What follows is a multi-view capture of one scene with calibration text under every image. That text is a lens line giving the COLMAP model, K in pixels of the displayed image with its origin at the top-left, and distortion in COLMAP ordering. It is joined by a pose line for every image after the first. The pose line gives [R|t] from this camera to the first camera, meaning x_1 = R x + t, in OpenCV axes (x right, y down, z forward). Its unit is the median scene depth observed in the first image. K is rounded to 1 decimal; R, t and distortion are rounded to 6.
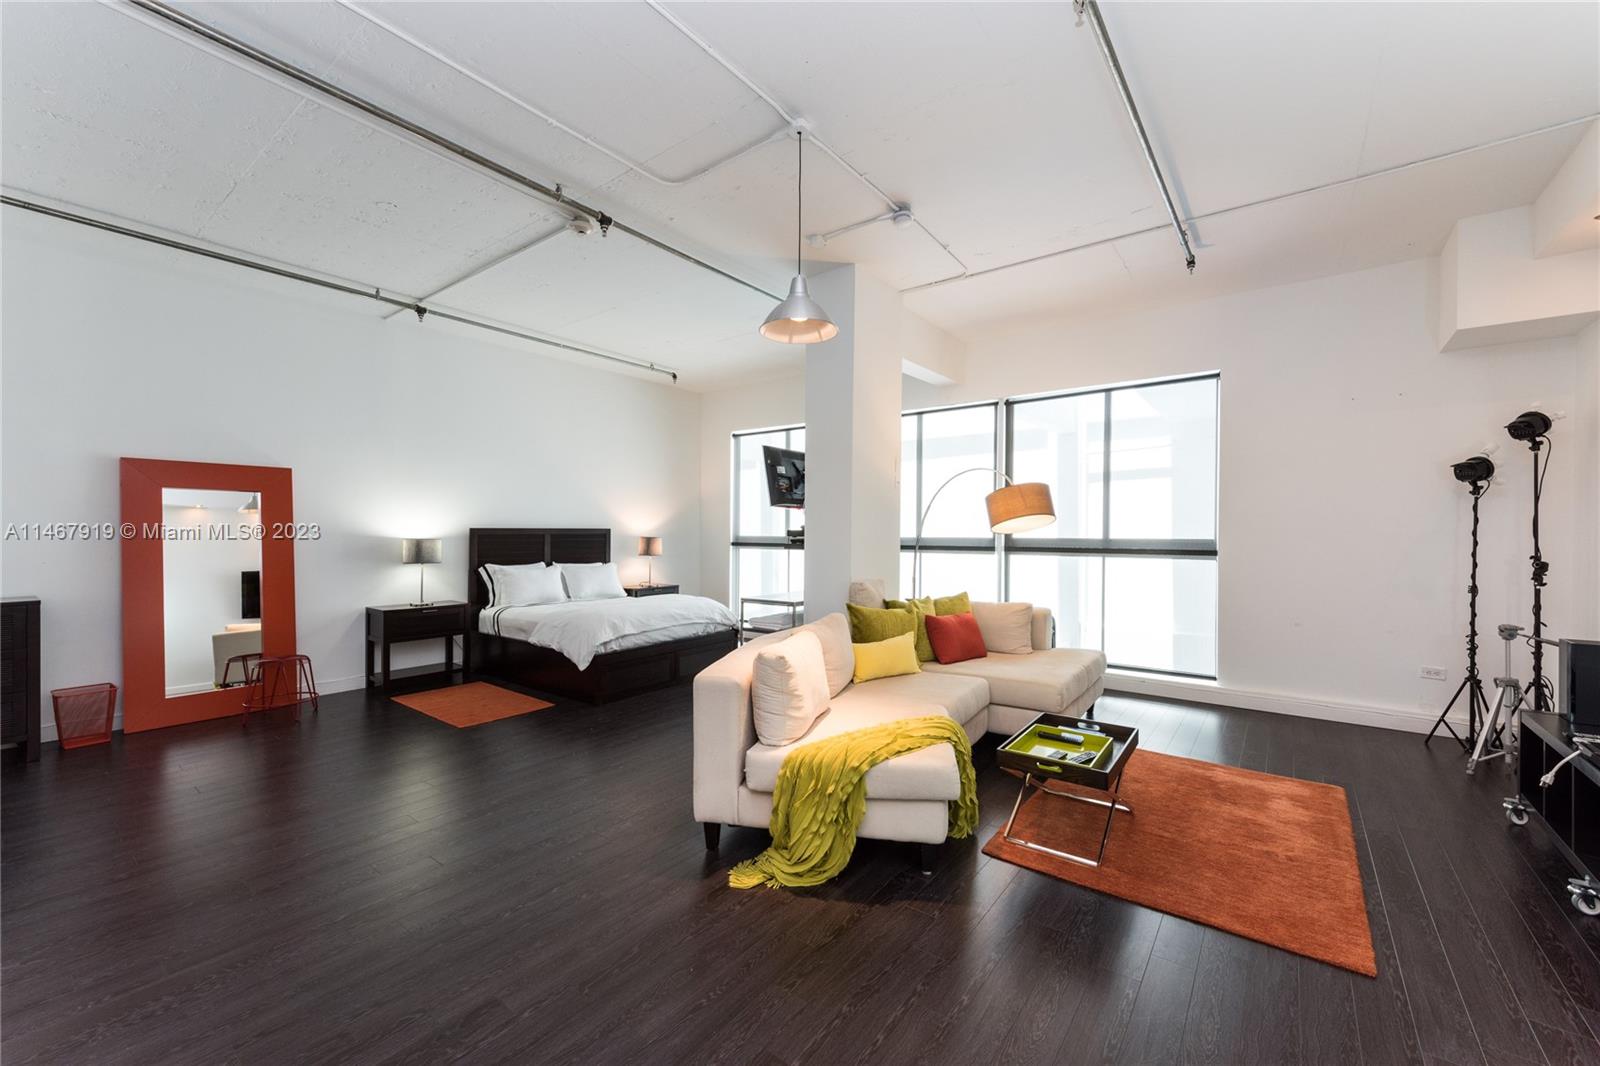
lens RADIAL K [[630.1, 0, 805.9], [0, 630.1, 529.5], [0, 0, 1]] dist [0.011328, -0.002810]
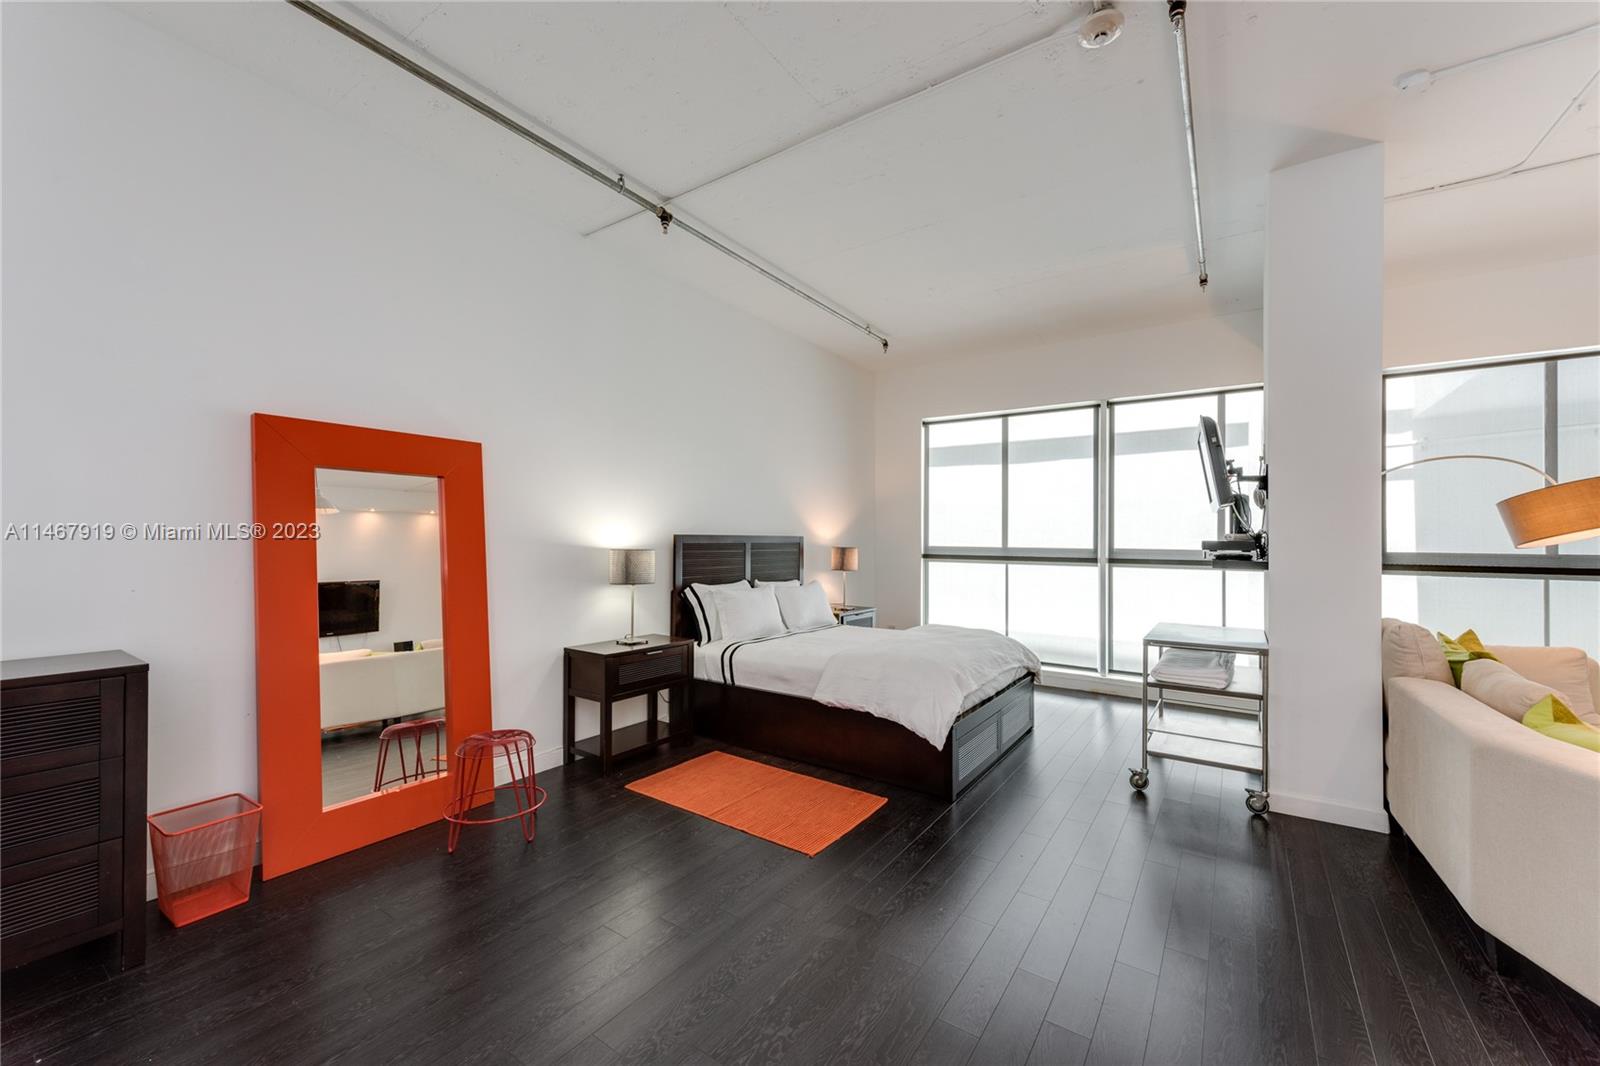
lens RADIAL K [[625.6, 0, 808.2], [0, 625.6, 533.3], [0, 0, 1]] dist [0.009291, -0.002084]
pose [[0.998750, 0.007592, 0.049400, -0.546178], [-0.007304, 0.999955, -0.006007, -0.000647], [-0.049443, 0.005638, 0.998761, 0.356972]]
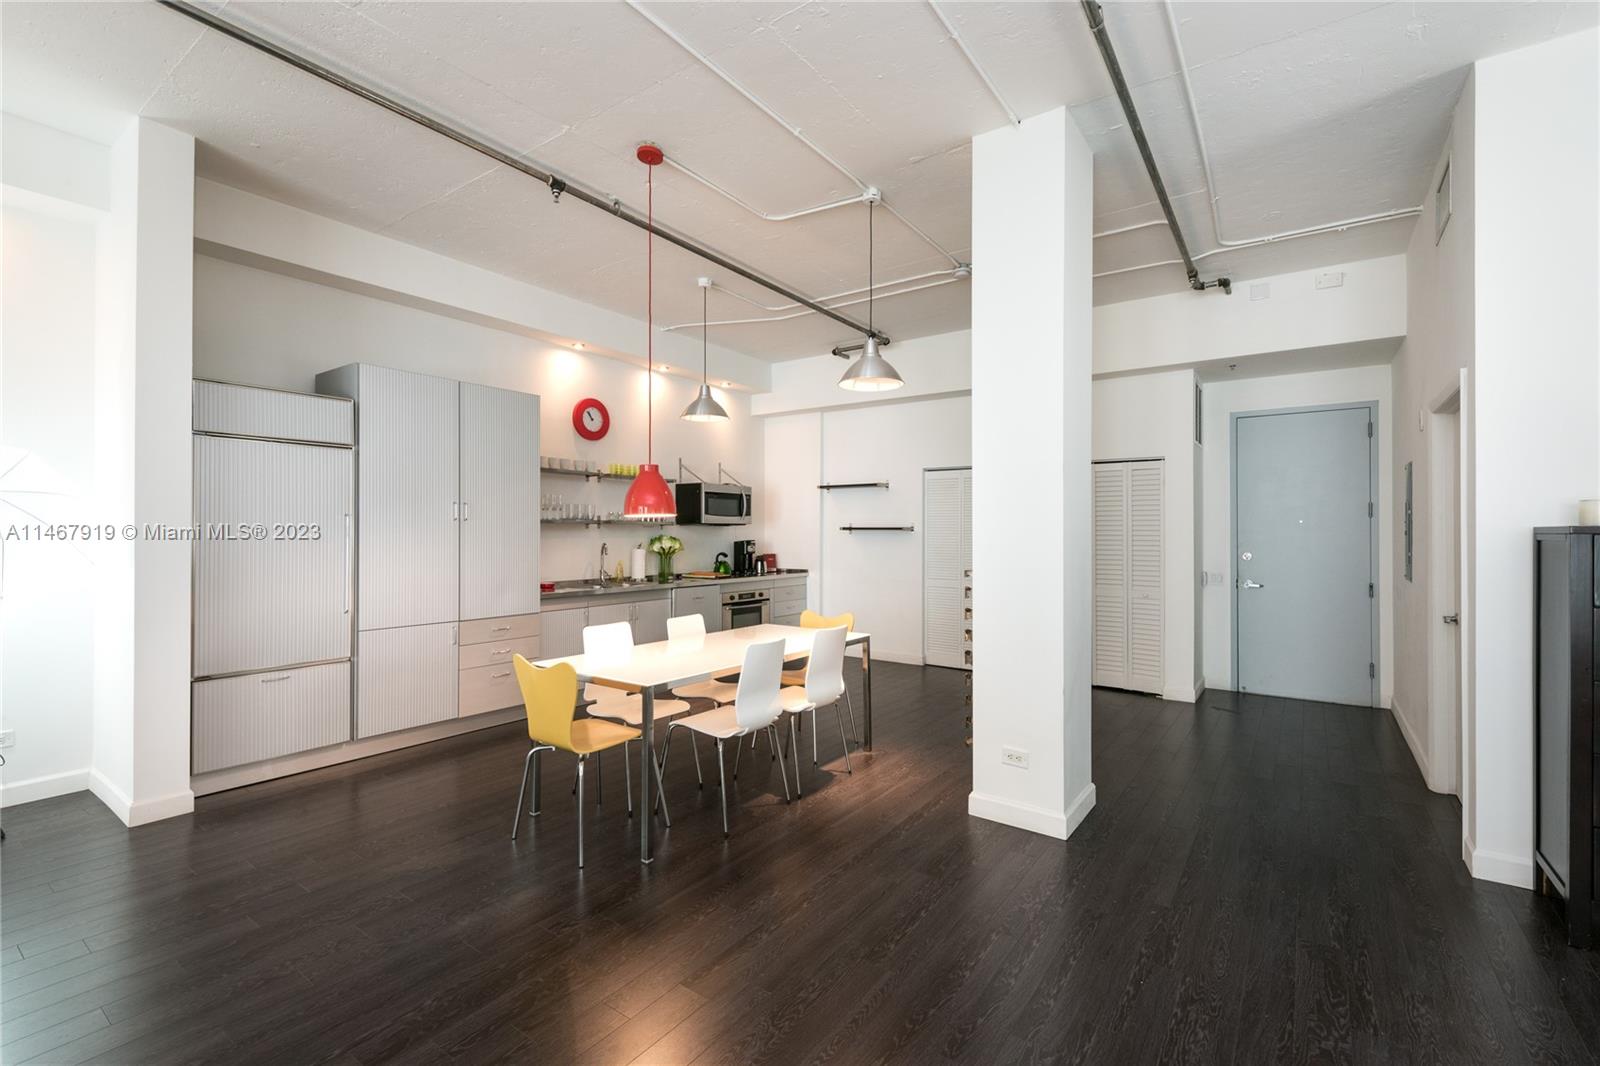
lens RADIAL K [[695.5, 0, 806.2], [0, 695.5, 543.2], [0, 0, 1]] dist [0.010495, 0.000098]
pose [[-0.999505, -0.007282, -0.030604, -0.417177], [-0.007603, 0.999917, 0.010372, 0.001896], [0.030526, 0.010600, -0.999478, 0.780735]]
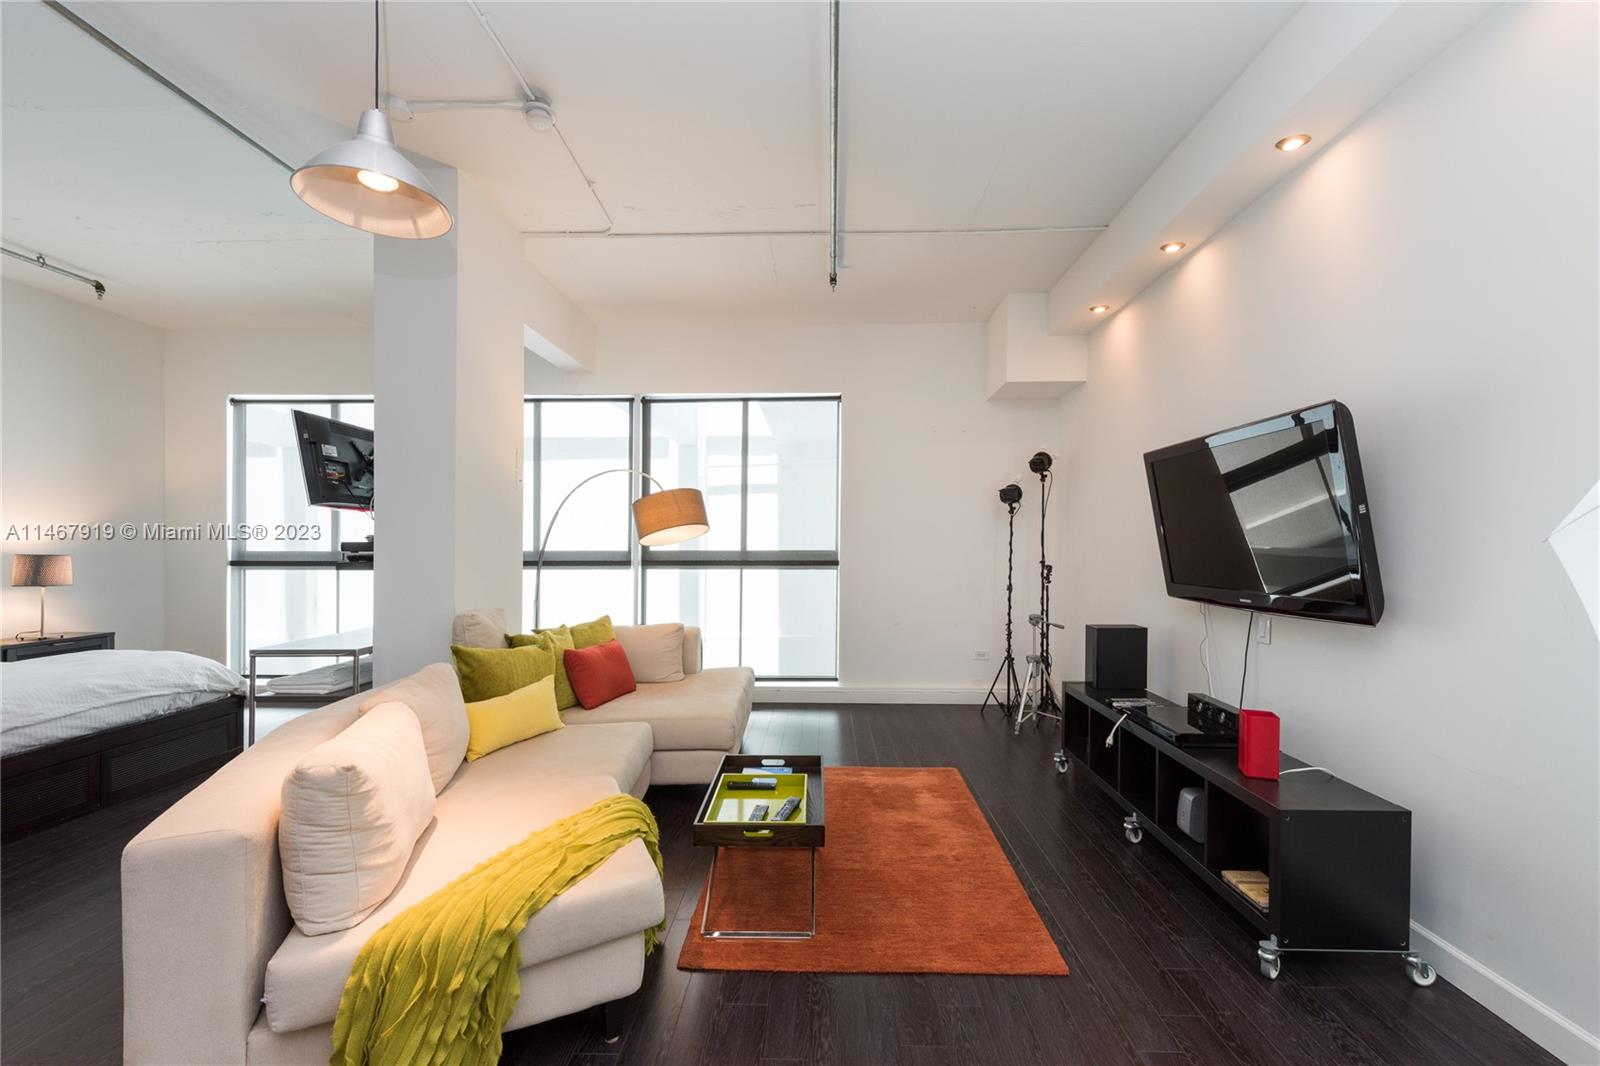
lens RADIAL K [[630.1, 0, 807.2], [0, 630.1, 548.3], [0, 0, 1]] dist [0.011328, -0.002810]
pose [[0.814255, -0.006564, 0.580470, -0.018331], [0.000180, 0.999939, 0.011055, 0.000318], [-0.580507, -0.008897, 0.814207, 0.172413]]
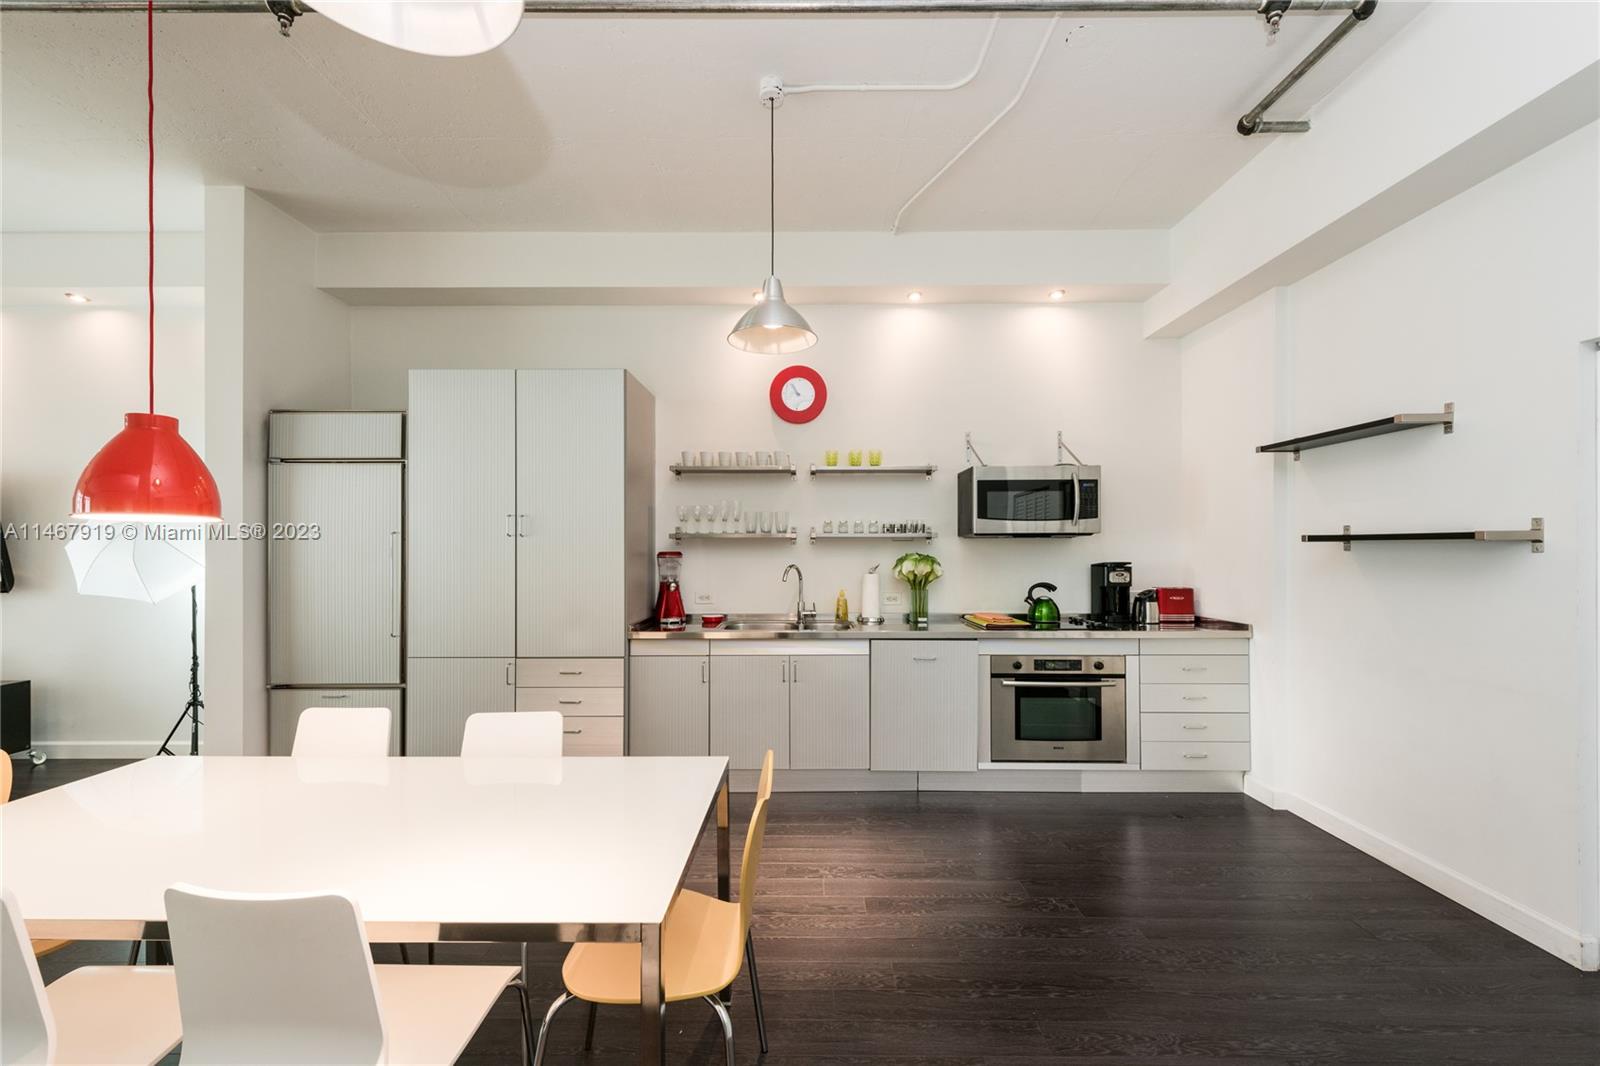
lens RADIAL K [[630.1, 0, 799.8], [0, 630.1, 548.5], [0, 0, 1]] dist [0.011328, -0.002810]
pose [[-0.597039, -0.004931, 0.802197, -0.749608], [-0.004015, 0.999987, 0.003158, -0.006164], [-0.802202, -0.001335, -0.597051, -0.035953]]
